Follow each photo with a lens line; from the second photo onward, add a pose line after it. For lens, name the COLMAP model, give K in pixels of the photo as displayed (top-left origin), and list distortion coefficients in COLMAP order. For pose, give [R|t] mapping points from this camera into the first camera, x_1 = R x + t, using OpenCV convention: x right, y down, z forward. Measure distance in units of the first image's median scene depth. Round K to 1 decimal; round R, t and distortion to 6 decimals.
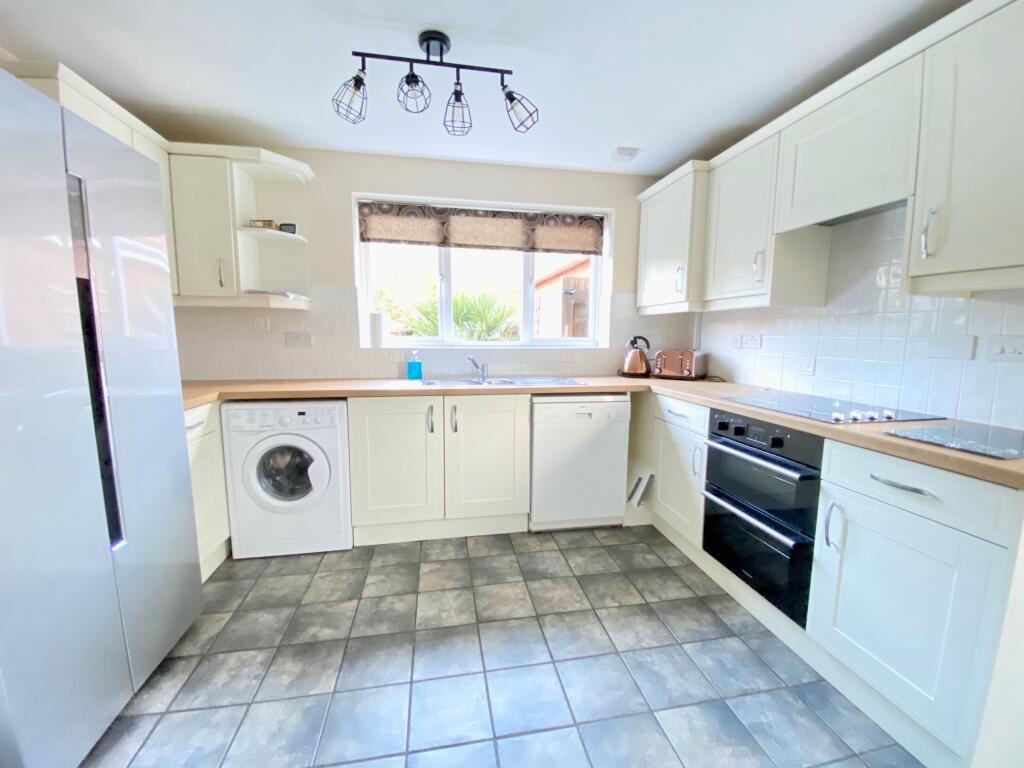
lens RADIAL K [[418.3, 0, 512.0], [0, 418.3, 386.5], [0, 0, 1]] dist [0.035235, -0.025797]
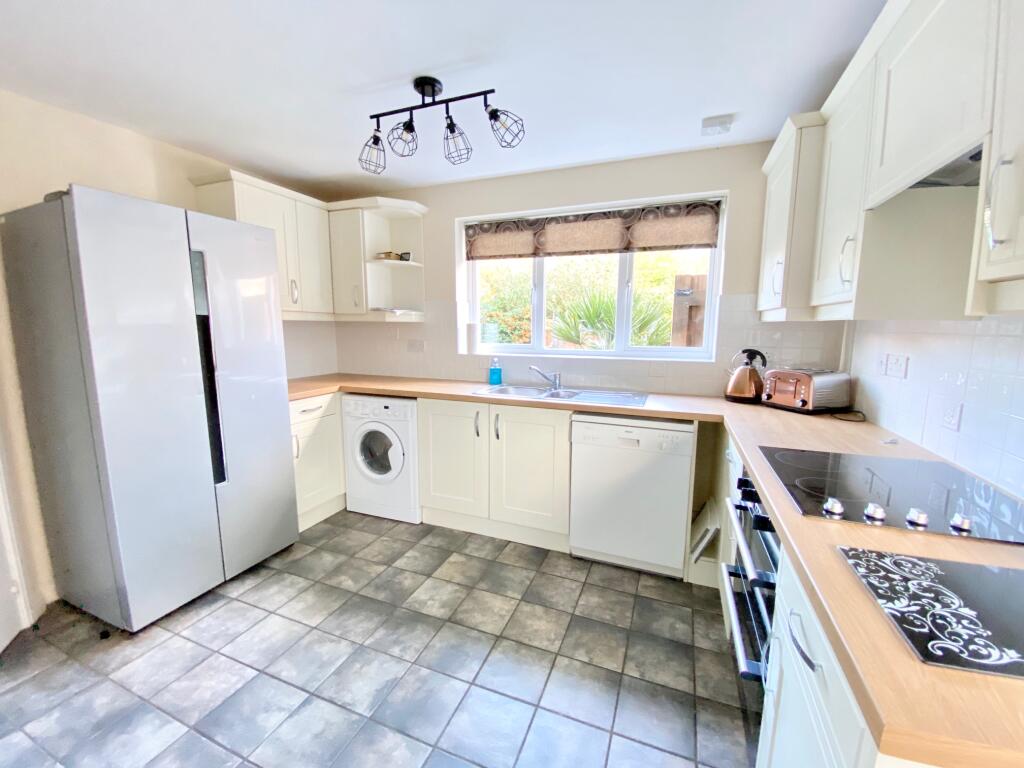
lens RADIAL K [[418.3, 0, 512.0], [0, 418.3, 386.5], [0, 0, 1]] dist [0.035235, -0.025797]
pose [[0.845815, 0.075491, -0.528108, 0.463785], [-0.067900, 0.997120, 0.033785, -0.064099], [0.529137, 0.007283, 0.848505, 0.138693]]
